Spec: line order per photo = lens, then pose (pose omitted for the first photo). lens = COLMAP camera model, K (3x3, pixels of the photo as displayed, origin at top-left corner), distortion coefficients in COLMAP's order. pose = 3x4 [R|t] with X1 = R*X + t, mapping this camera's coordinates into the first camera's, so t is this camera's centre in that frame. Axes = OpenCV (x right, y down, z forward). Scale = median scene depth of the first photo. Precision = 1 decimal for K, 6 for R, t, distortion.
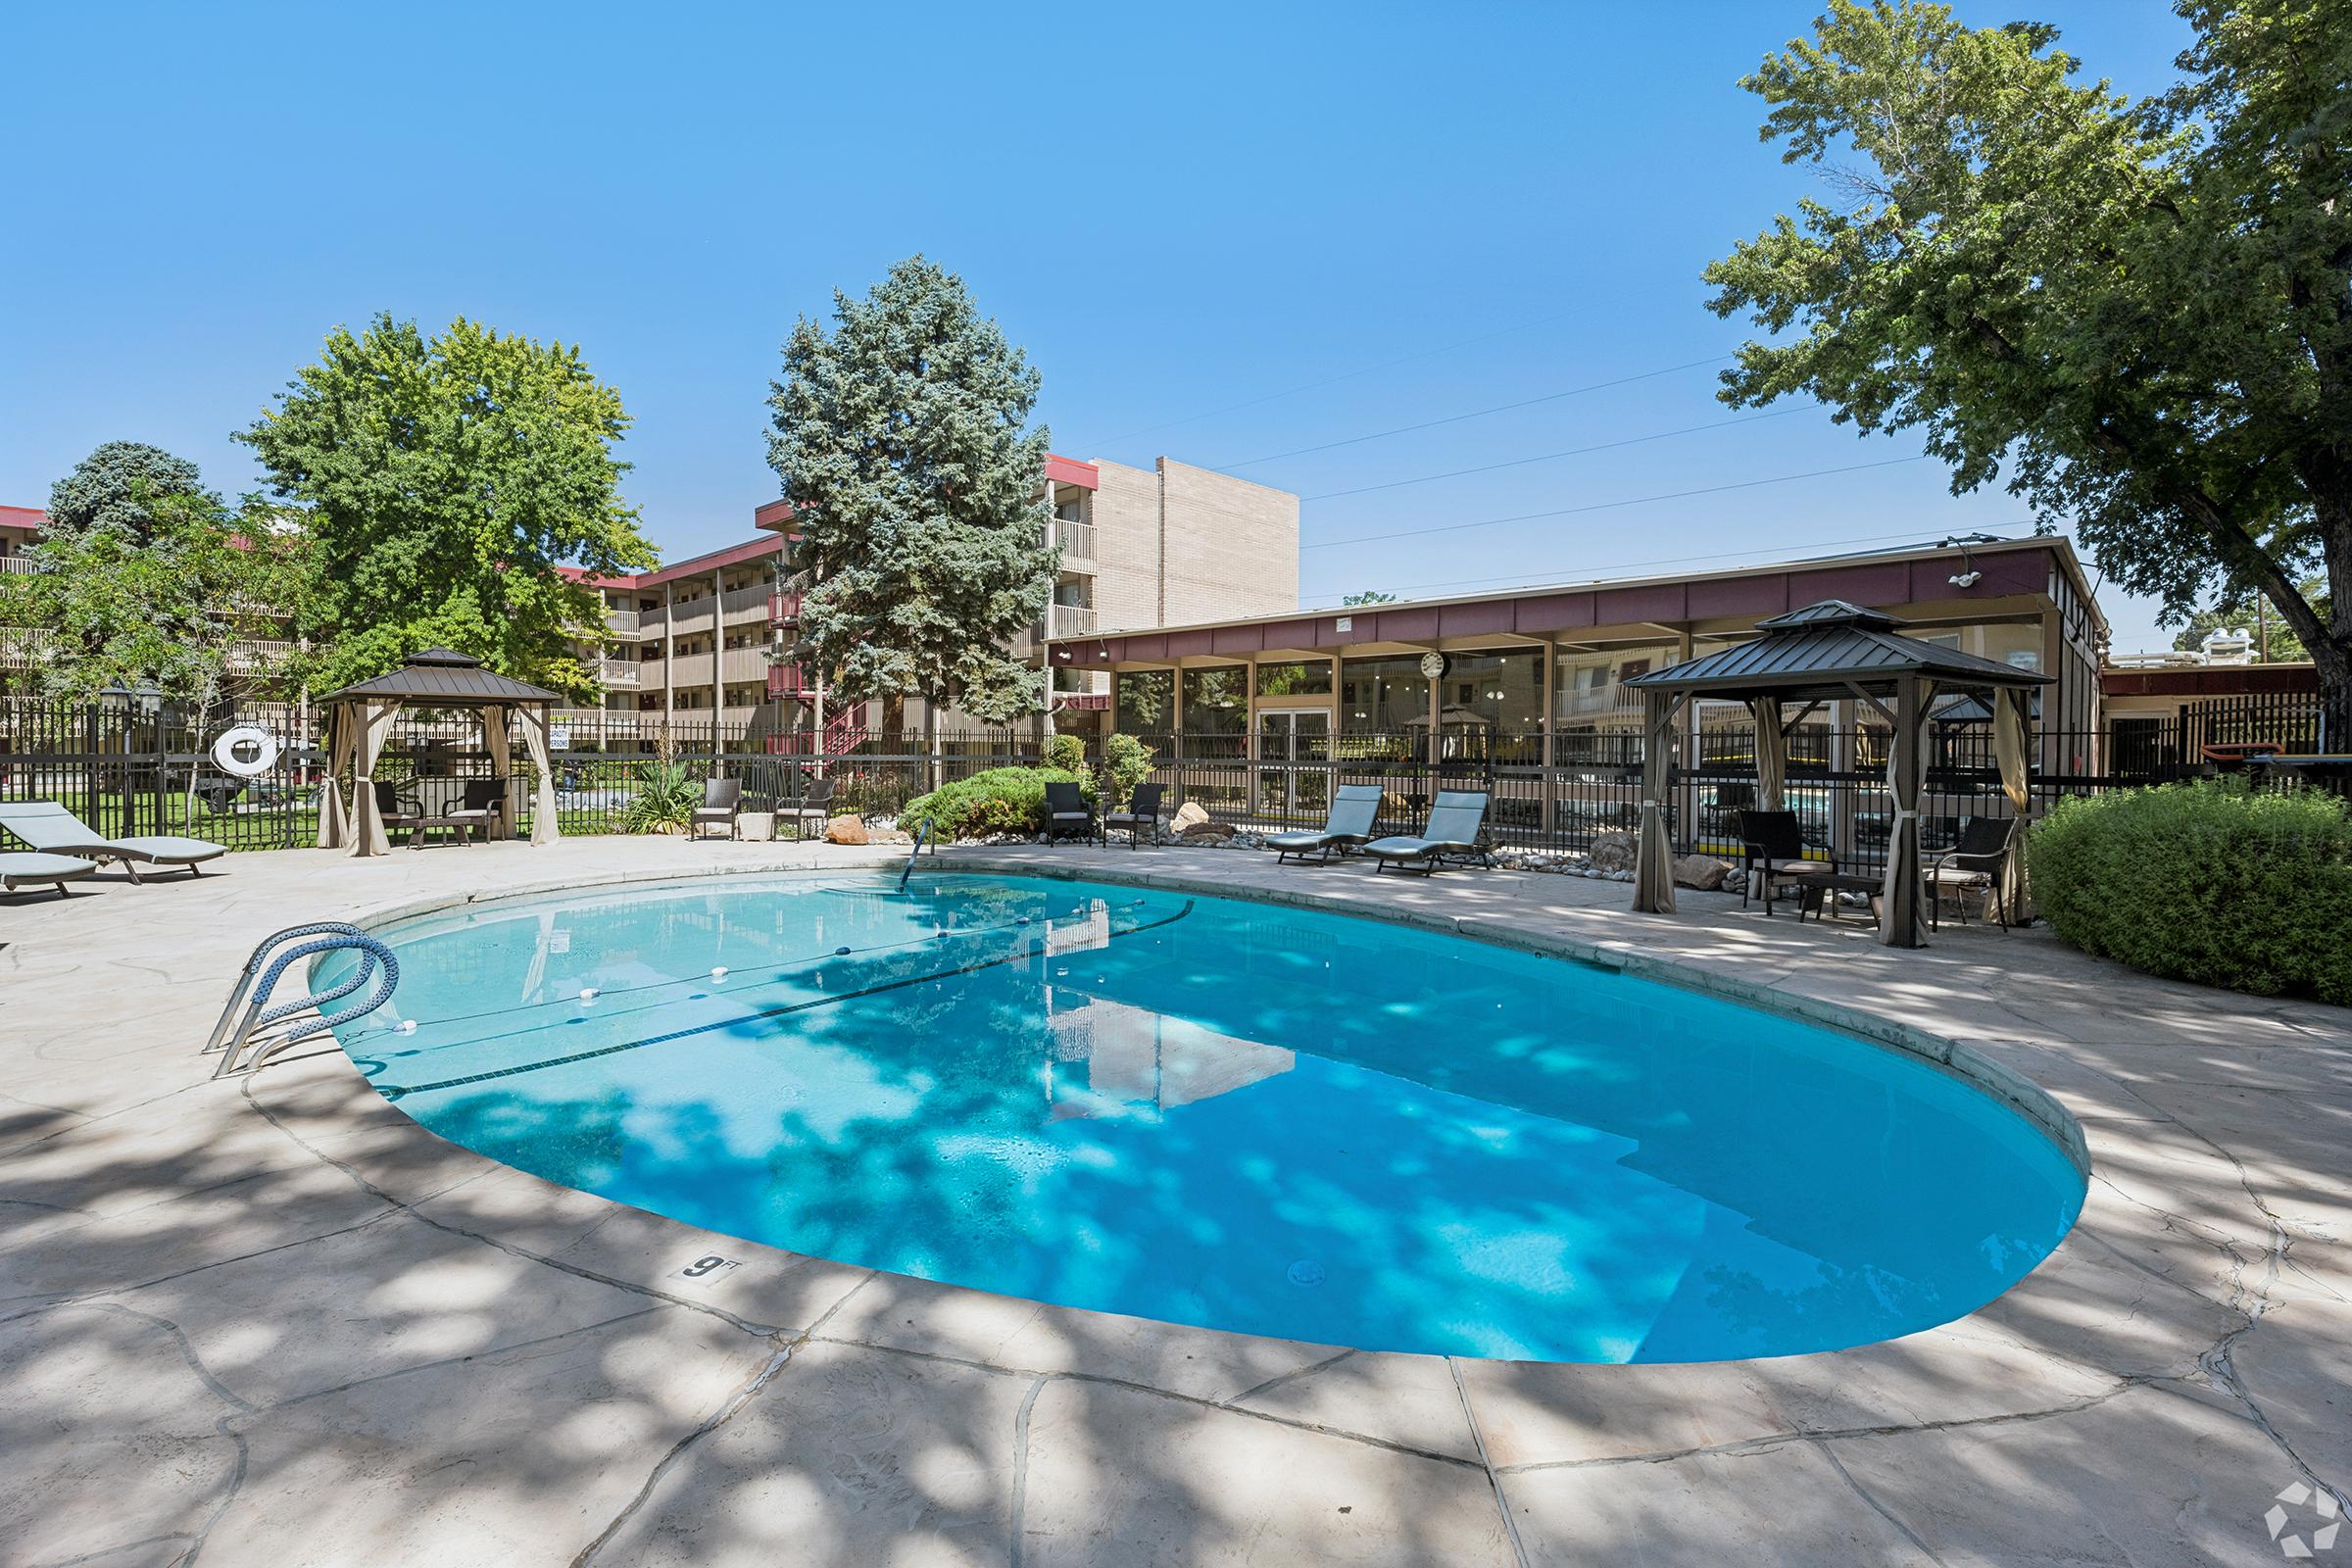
lens RADIAL K [[1058.2, 0, 1164.0], [0, 1058.2, 744.3], [0, 0, 1]] dist [-0.002891, -0.000025]
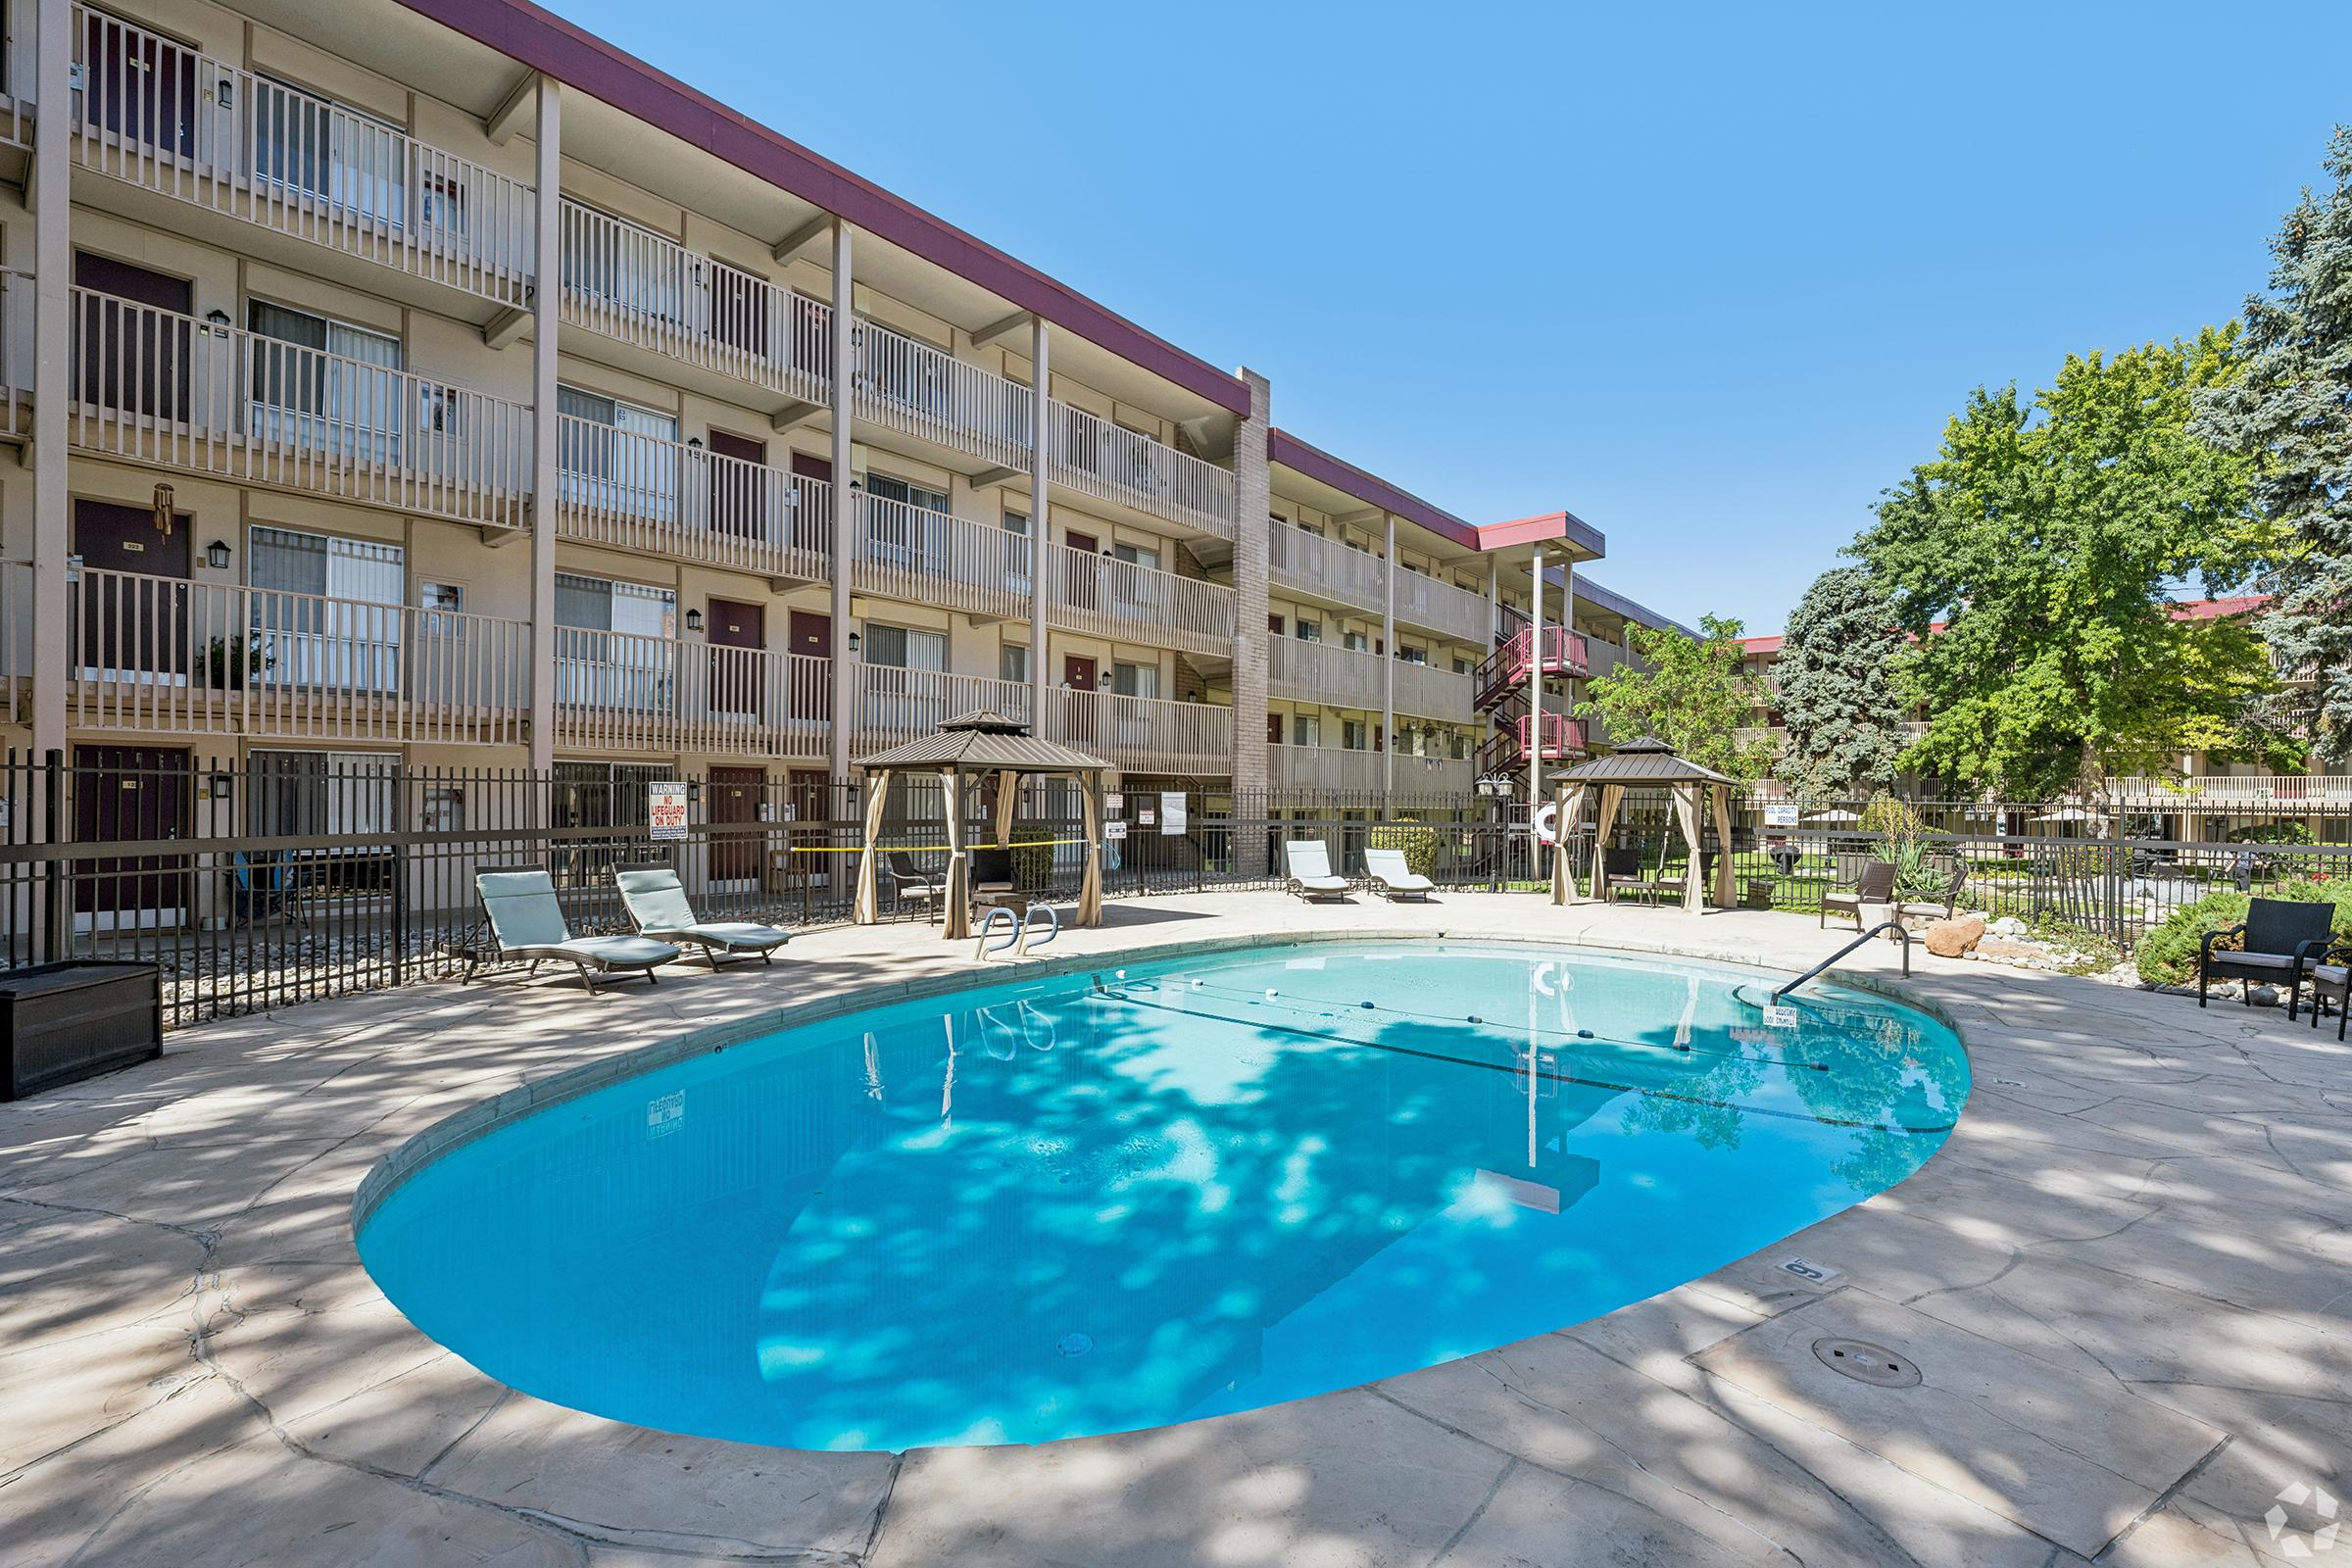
lens RADIAL K [[1058.2, 0, 1174.5], [0, 1058.2, 795.4], [0, 0, 1]] dist [-0.002891, -0.000025]
pose [[0.069108, -0.010437, -0.997555, 0.222411], [-0.009933, 0.999889, -0.011150, -0.003894], [0.997560, 0.010679, 0.068997, 0.191575]]
